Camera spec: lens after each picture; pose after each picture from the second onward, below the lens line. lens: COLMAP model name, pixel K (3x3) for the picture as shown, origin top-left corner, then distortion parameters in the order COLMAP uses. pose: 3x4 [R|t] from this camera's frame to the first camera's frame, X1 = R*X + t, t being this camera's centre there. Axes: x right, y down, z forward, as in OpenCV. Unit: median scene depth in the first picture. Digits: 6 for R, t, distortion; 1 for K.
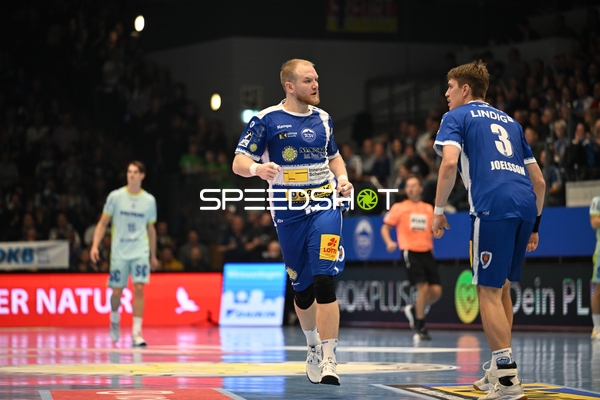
lens RADIAL K [[3160.0, 0, 297.2], [0, 3160.0, 200.8], [0, 0, 1]] dist [-0.115537, 0.000000]
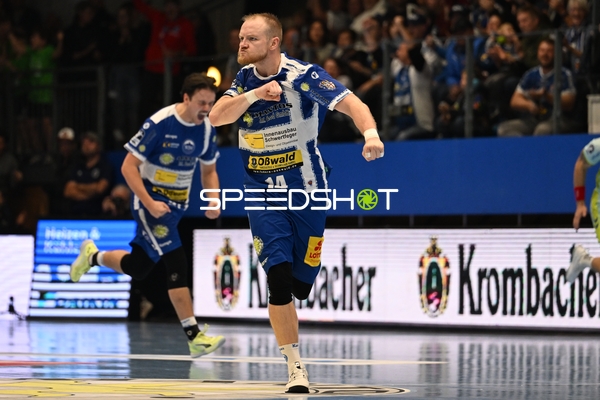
lens RADIAL K [[3160.0, 0, 299.5], [0, 3160.0, 200.3], [0, 0, 1]] dist [-0.115537, 0.000000]
pose [[0.999938, 0.010446, 0.003881, 0.026043], [-0.010439, 0.999944, -0.001799, 0.016636], [-0.003899, 0.001759, 0.999991, 0.378336]]
